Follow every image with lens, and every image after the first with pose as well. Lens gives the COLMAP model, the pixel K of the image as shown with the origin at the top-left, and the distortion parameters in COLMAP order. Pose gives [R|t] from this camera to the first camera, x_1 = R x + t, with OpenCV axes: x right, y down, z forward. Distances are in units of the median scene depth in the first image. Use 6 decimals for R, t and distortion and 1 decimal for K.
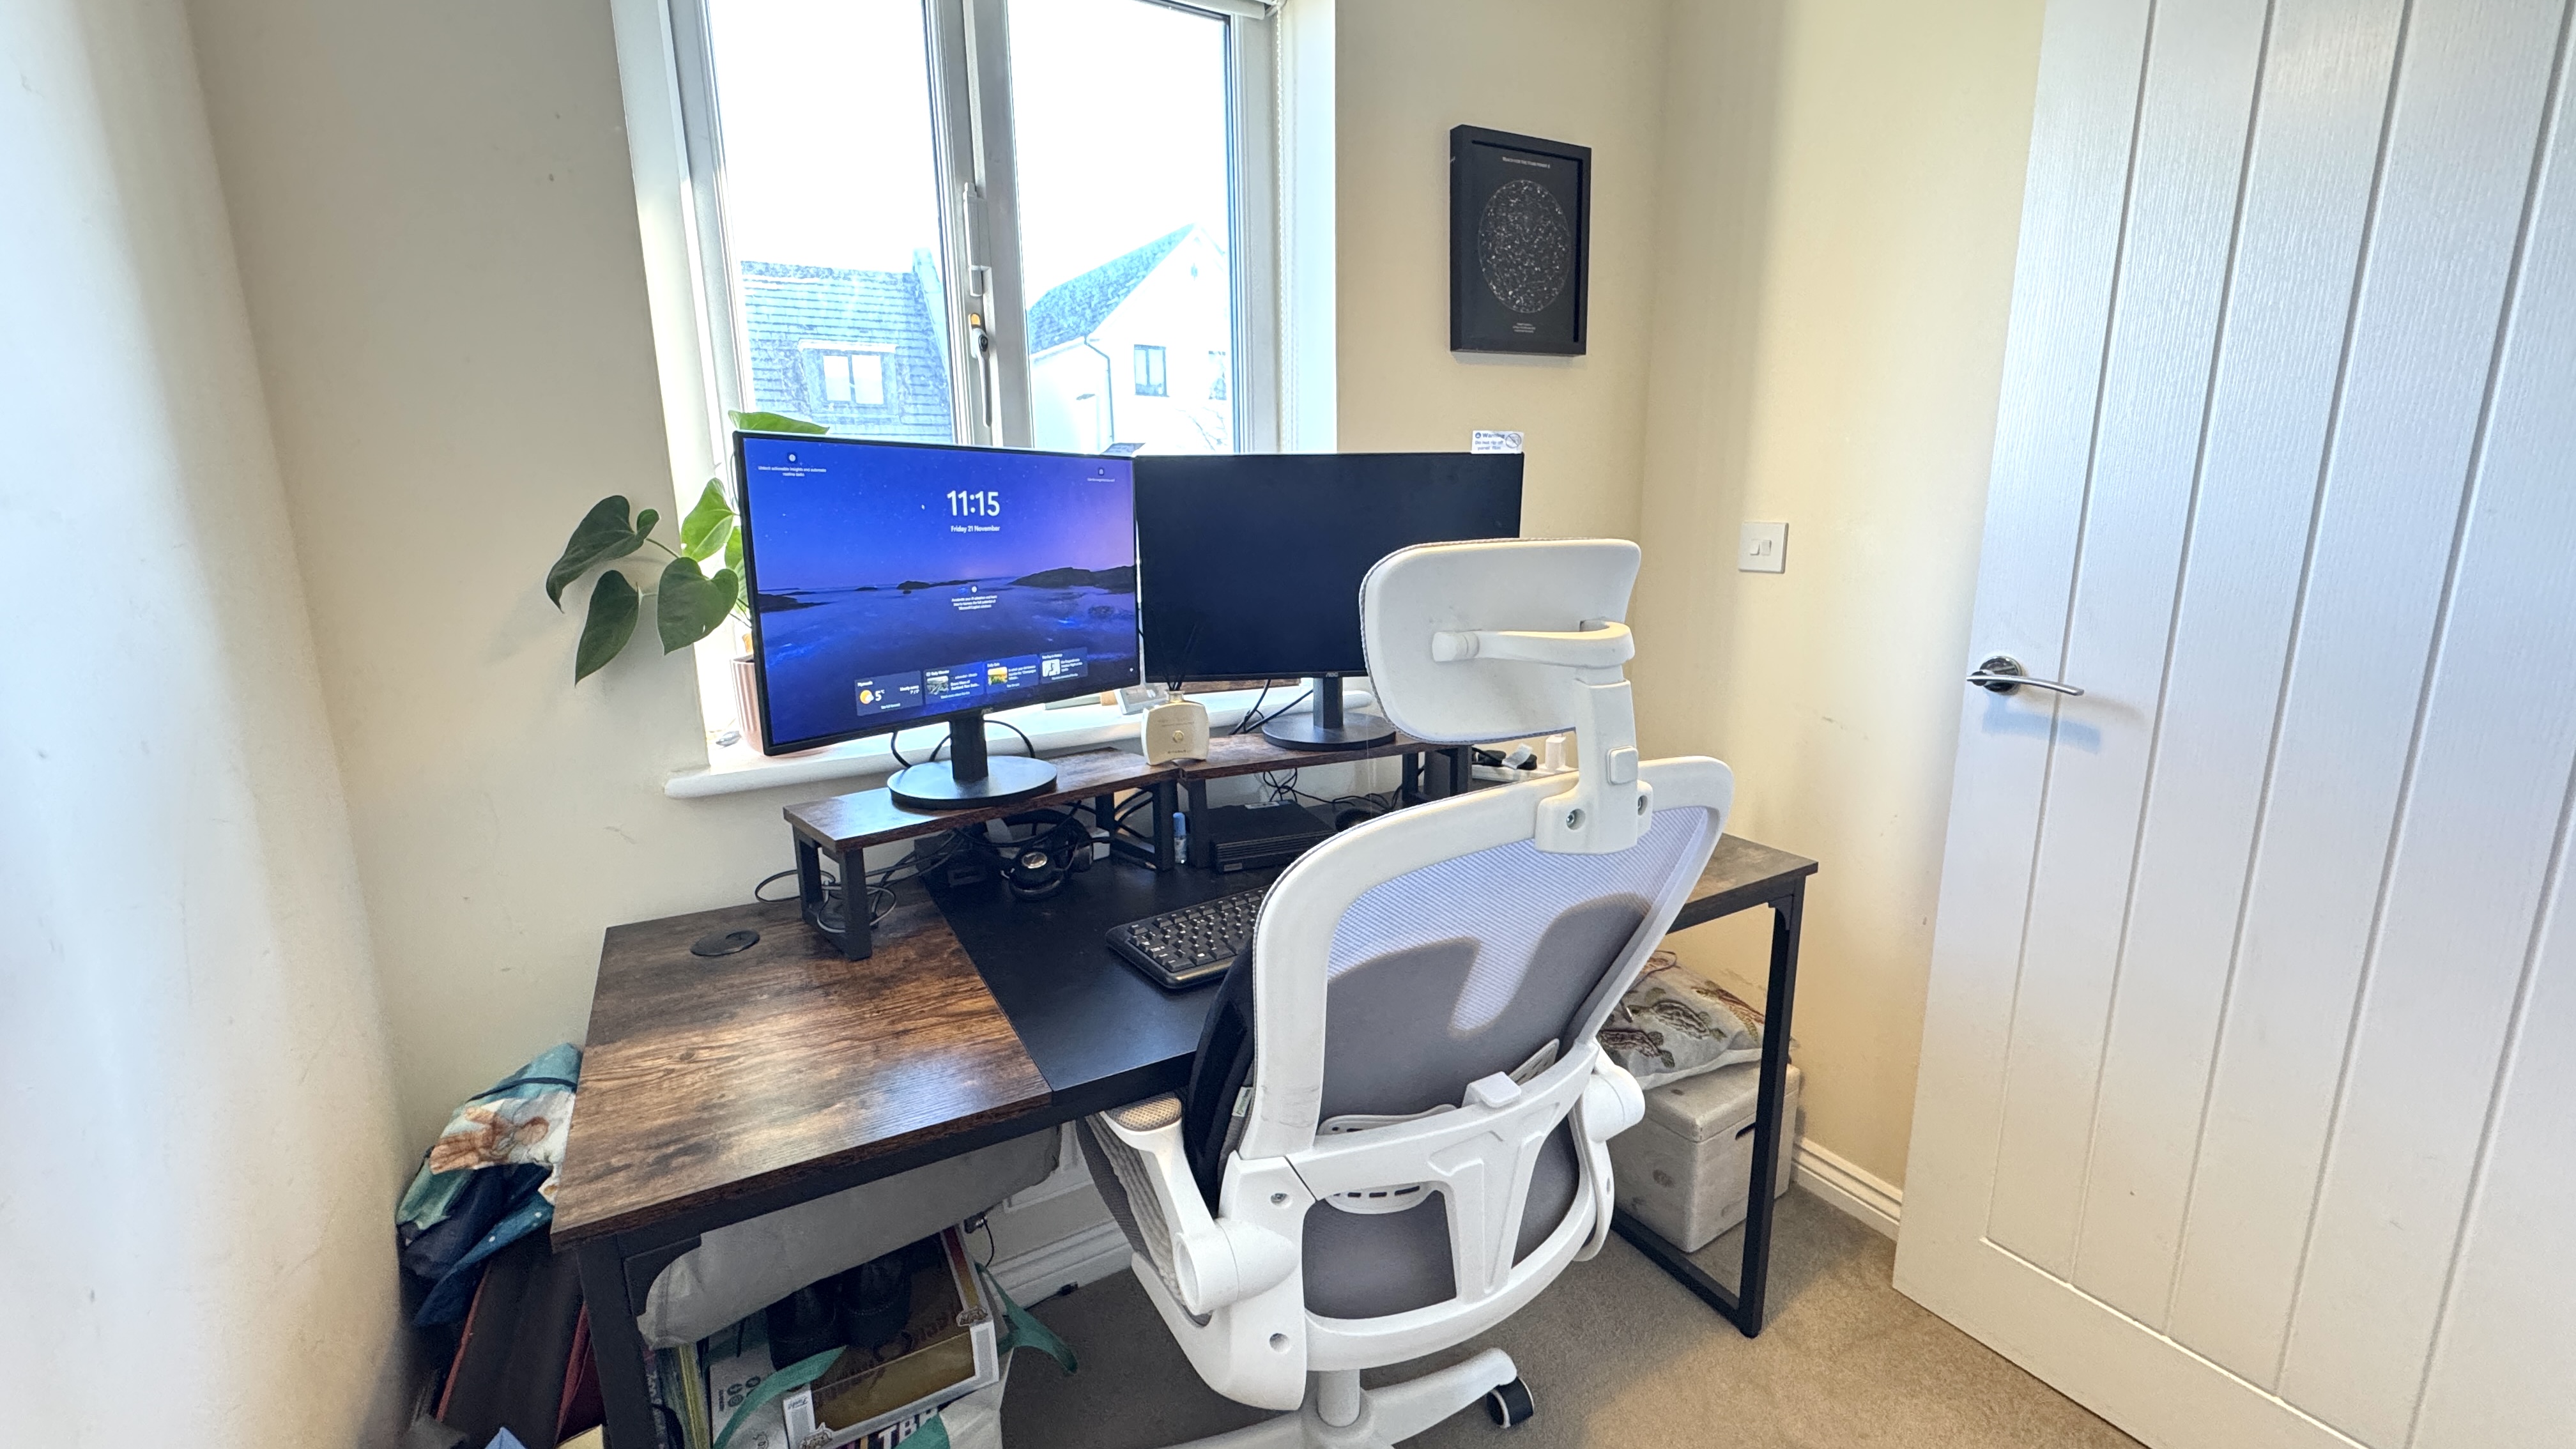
lens RADIAL K [[1030.1, 0, 1273.9], [0, 1030.1, 722.0], [0, 0, 1]] dist [-0.000731, 0.000066]
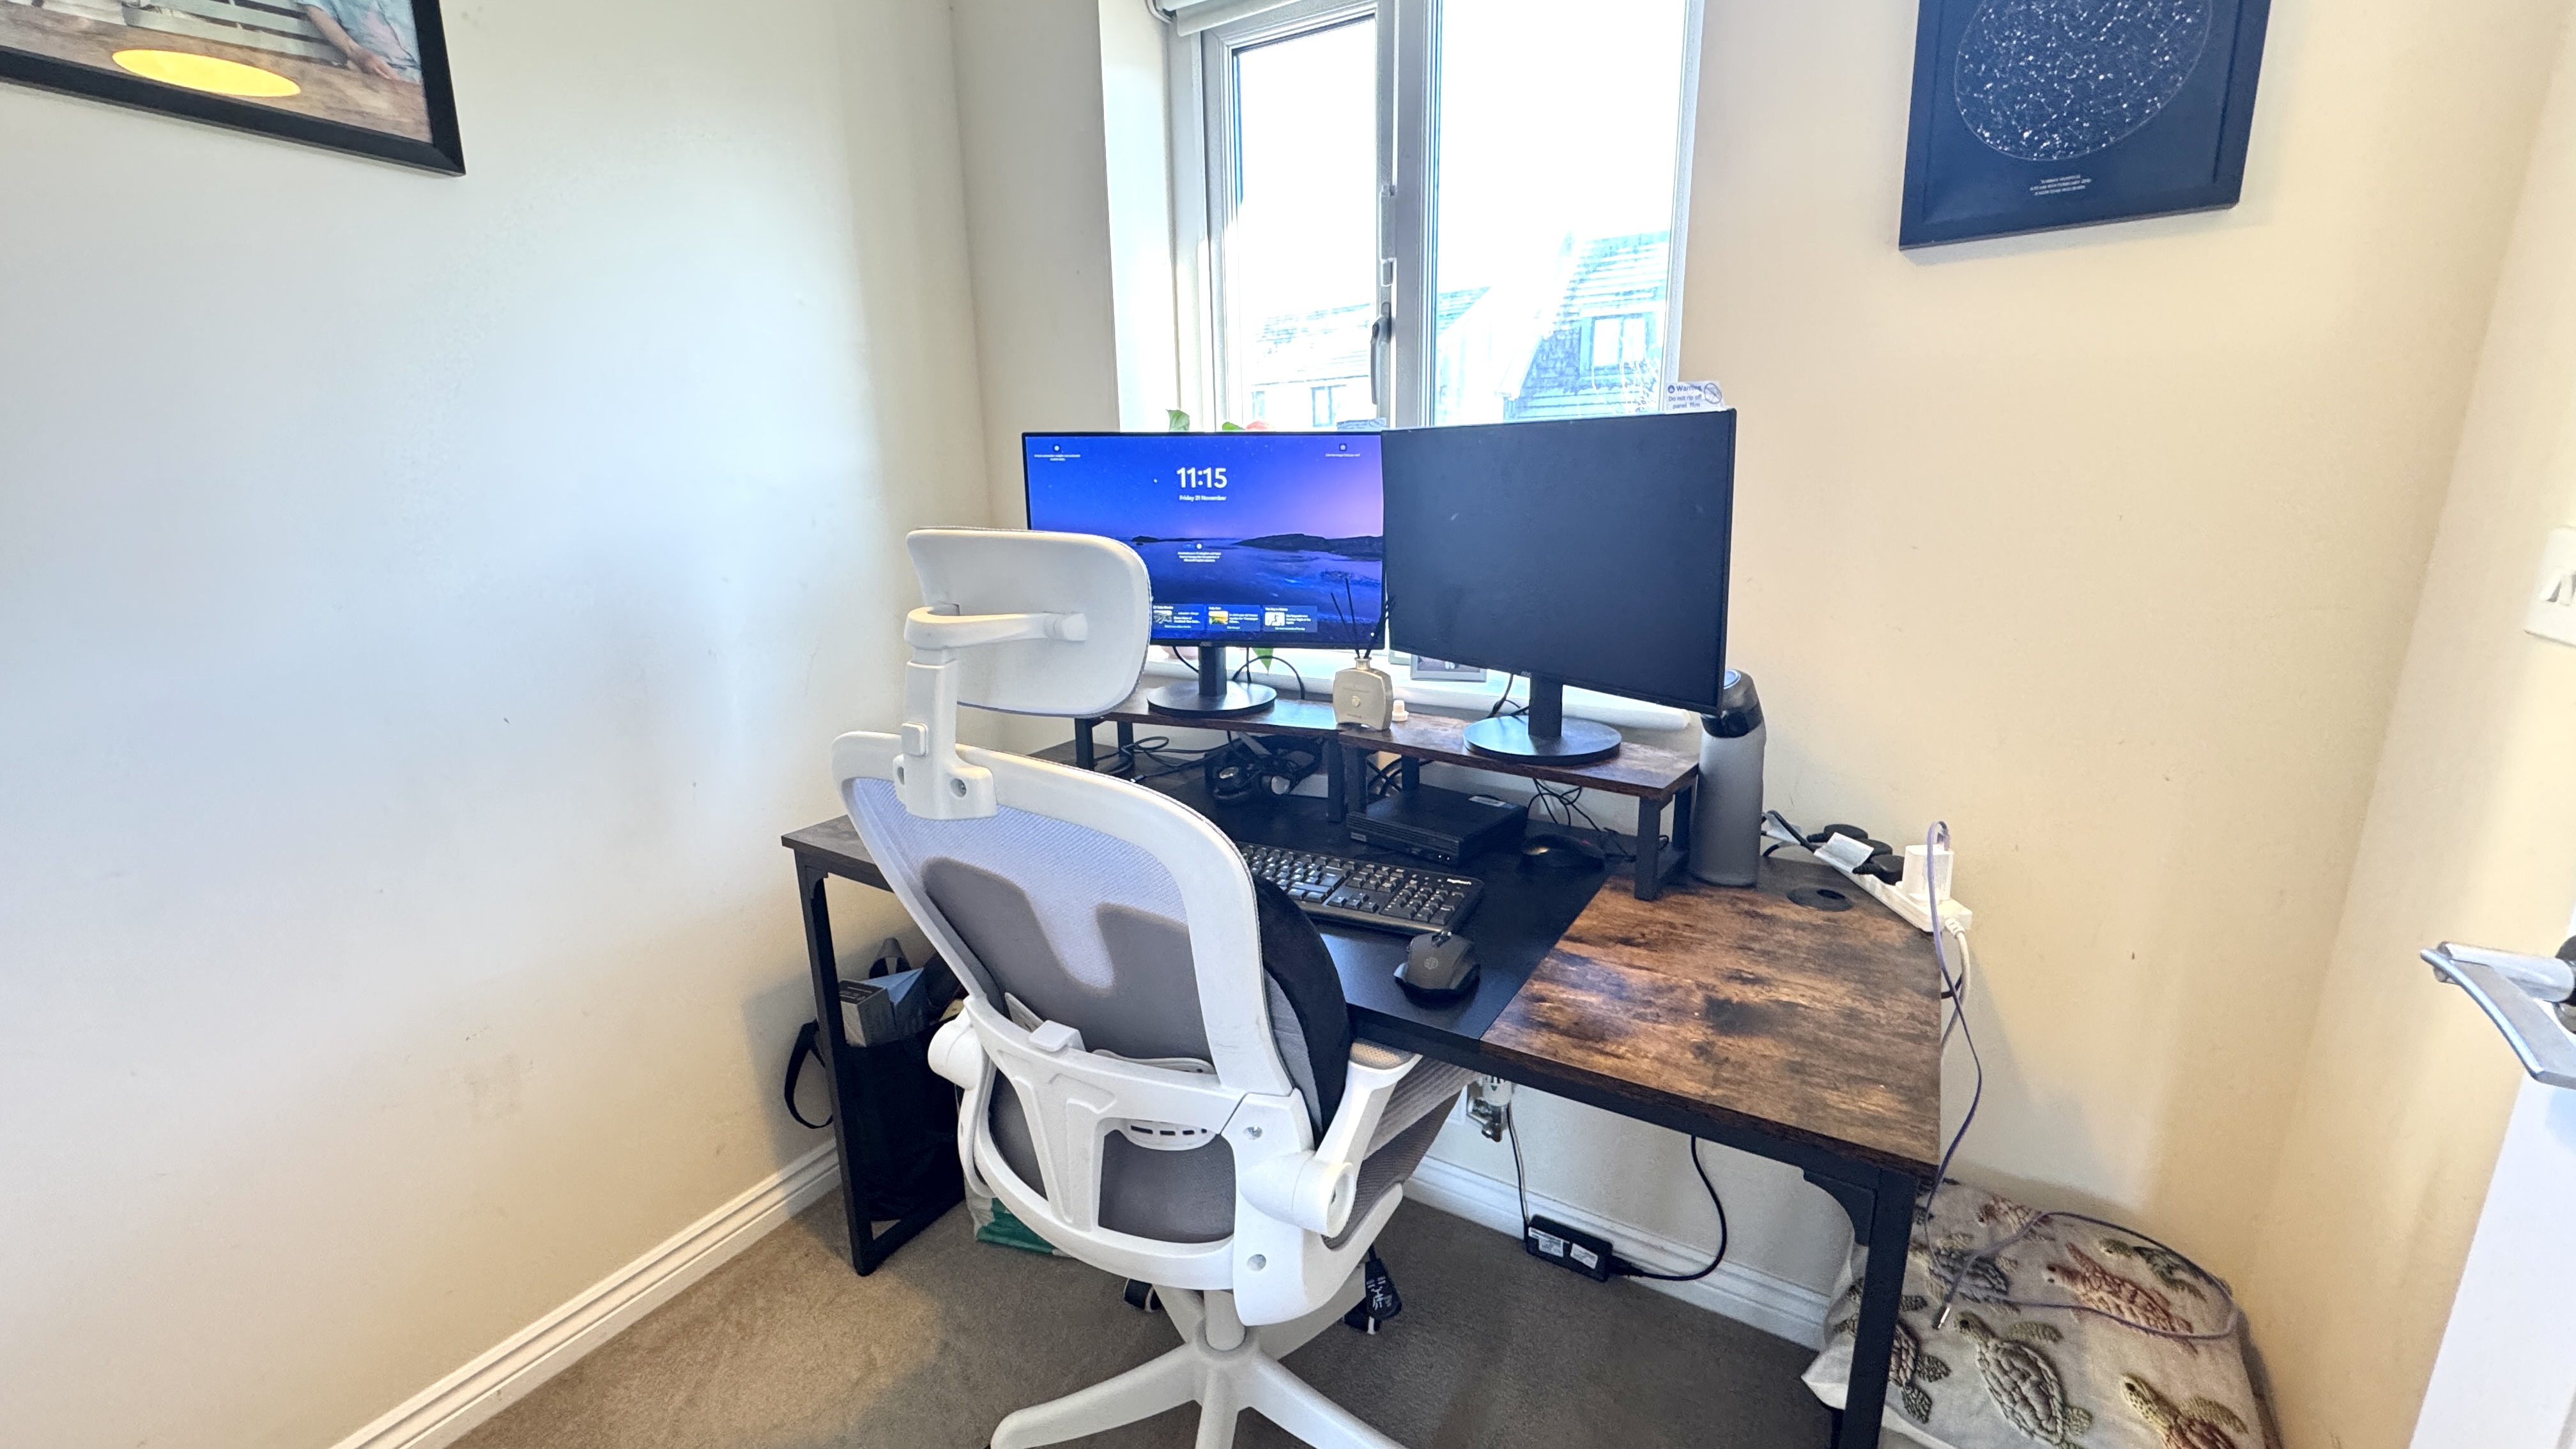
lens RADIAL K [[1030.1, 0, 1274.4], [0, 1030.1, 721.0], [0, 0, 1]] dist [-0.000731, 0.000066]
pose [[0.470158, 0.213432, -0.856387, 0.829492], [-0.175433, 0.973557, 0.146321, -0.114193], [0.864971, 0.081445, 0.495169, 0.445592]]
